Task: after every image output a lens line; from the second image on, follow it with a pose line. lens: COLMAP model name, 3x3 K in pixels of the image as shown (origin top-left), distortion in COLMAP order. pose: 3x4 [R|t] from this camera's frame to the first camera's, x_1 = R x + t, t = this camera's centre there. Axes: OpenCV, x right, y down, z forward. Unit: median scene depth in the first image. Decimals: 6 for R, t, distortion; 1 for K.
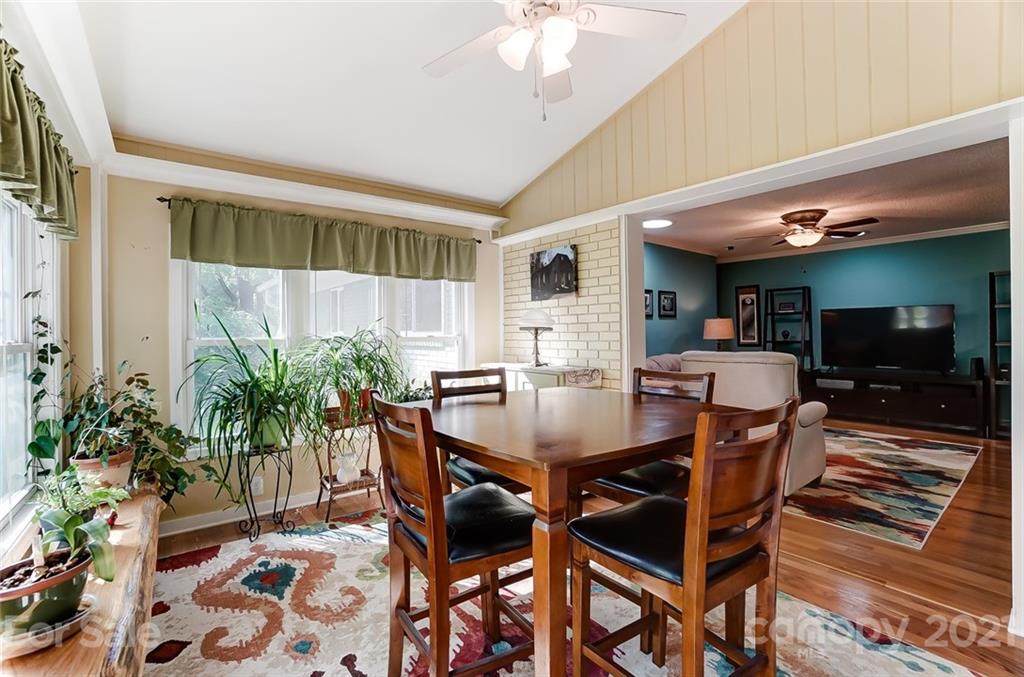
lens RADIAL K [[456.3, 0, 507.3], [0, 456.3, 326.1], [0, 0, 1]] dist [-0.050717, 0.012443]
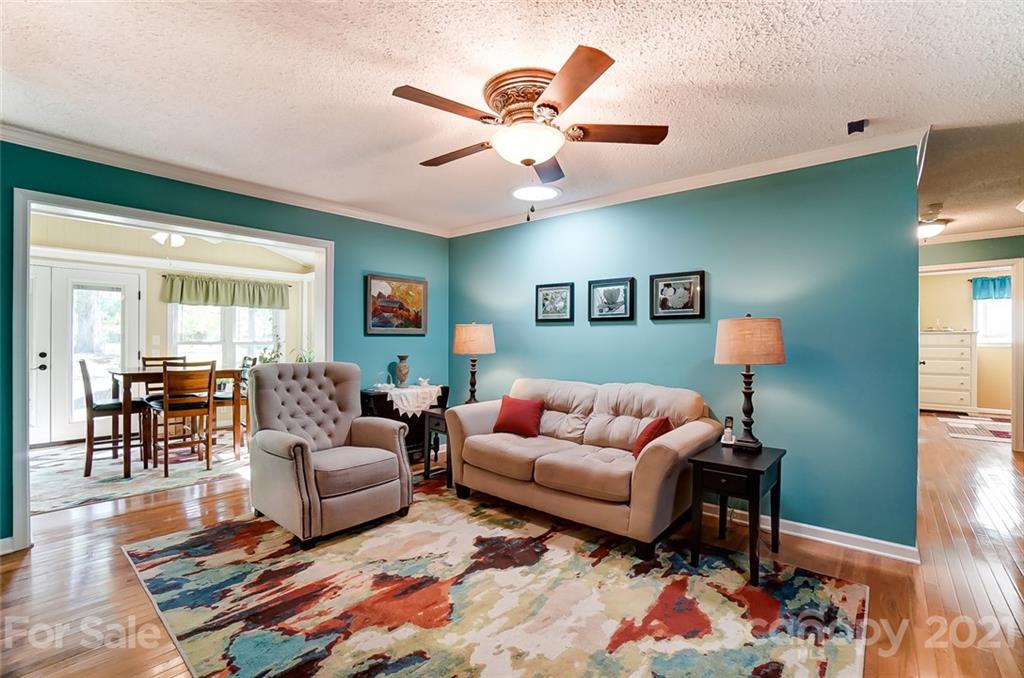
lens RADIAL K [[456.3, 0, 504.0], [0, 456.3, 340.1], [0, 0, 1]] dist [-0.050717, 0.012443]
pose [[0.177567, 0.009403, -0.984064, 0.876130], [0.006500, 0.999921, 0.010728, -0.001620], [0.984087, -0.008301, 0.177492, 0.702016]]
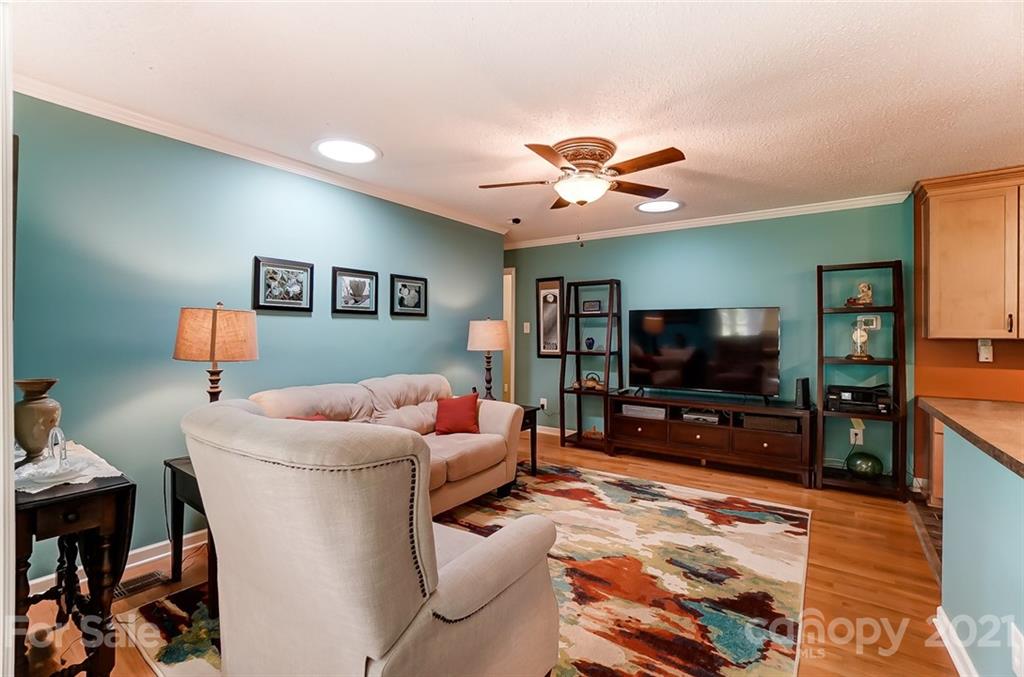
lens RADIAL K [[456.3, 0, 508.9], [0, 456.3, 330.2], [0, 0, 1]] dist [-0.050717, 0.012443]
pose [[0.962746, 0.012613, 0.270113, 0.319581], [-0.014842, 0.999871, 0.006212, -0.006116], [-0.270000, -0.009990, 0.962809, 0.340436]]
